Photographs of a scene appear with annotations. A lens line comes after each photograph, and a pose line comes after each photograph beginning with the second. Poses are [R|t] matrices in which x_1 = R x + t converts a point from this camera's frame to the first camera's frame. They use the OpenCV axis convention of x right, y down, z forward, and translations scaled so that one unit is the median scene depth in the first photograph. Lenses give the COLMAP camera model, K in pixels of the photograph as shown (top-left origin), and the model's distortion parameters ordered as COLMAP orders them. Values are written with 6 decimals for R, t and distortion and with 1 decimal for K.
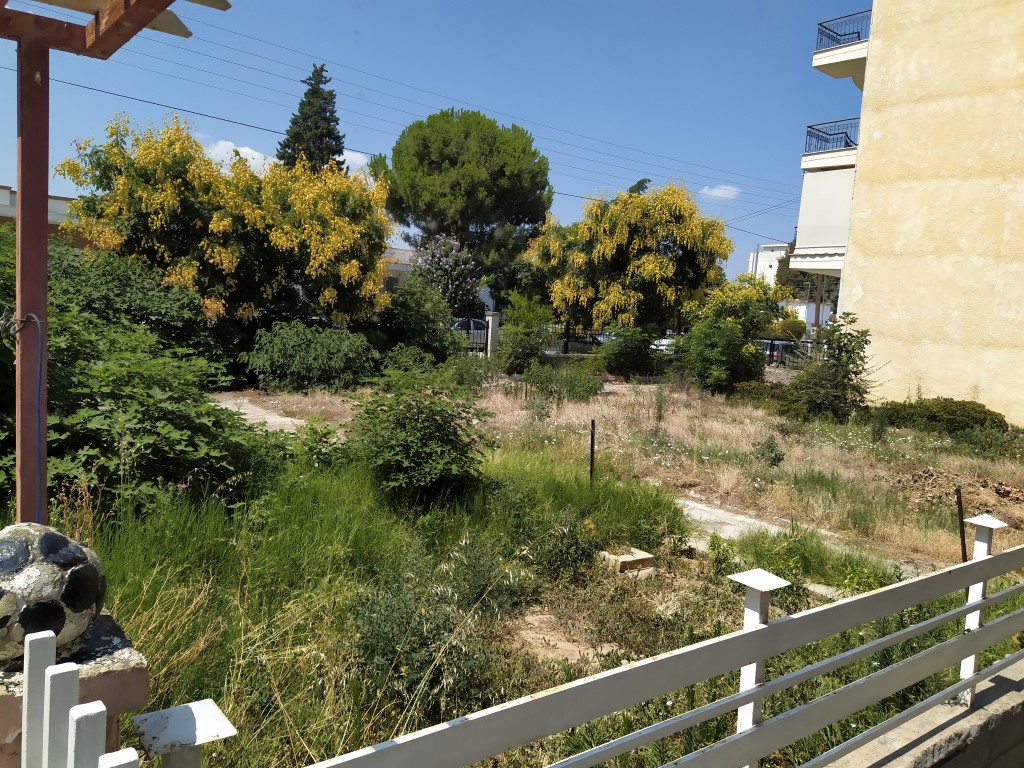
lens RADIAL K [[829.4, 0, 508.1], [0, 829.4, 378.4], [0, 0, 1]] dist [0.054025, -0.014672]
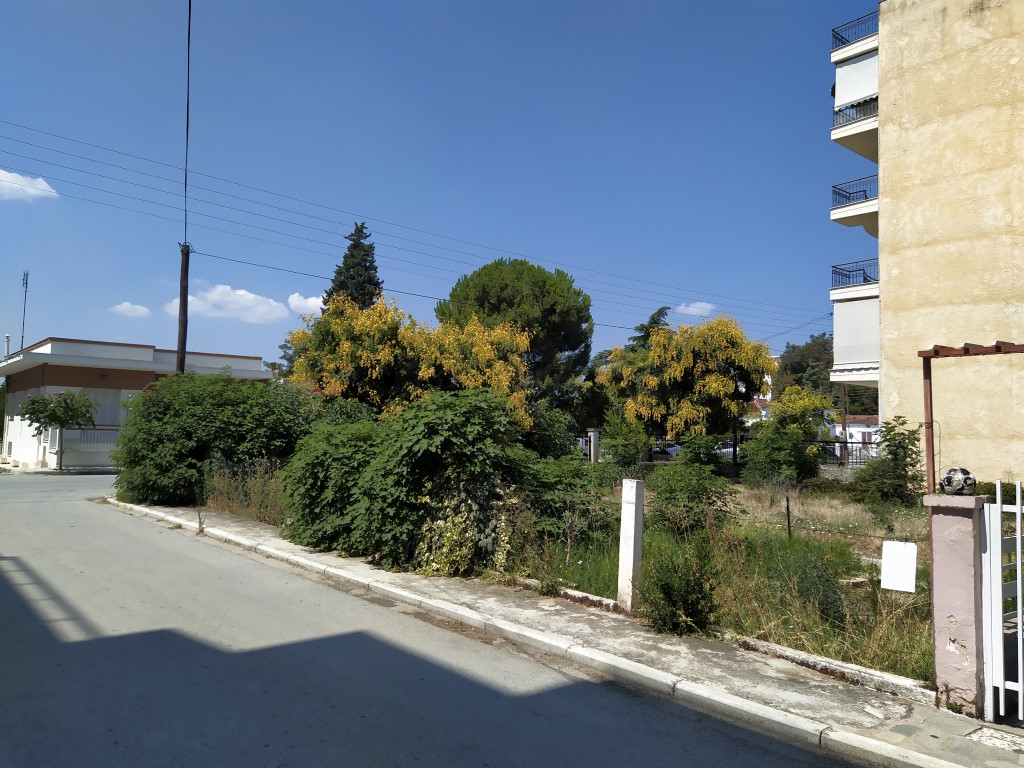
lens RADIAL K [[773.2, 0, 516.3], [0, 773.2, 390.2], [0, 0, 1]] dist [0.050501, -0.031304]
pose [[0.998748, -0.049598, 0.006531, -0.127619], [0.050026, 0.990368, -0.129106, 0.002571], [-0.000065, 0.129271, 0.991609, -0.110791]]
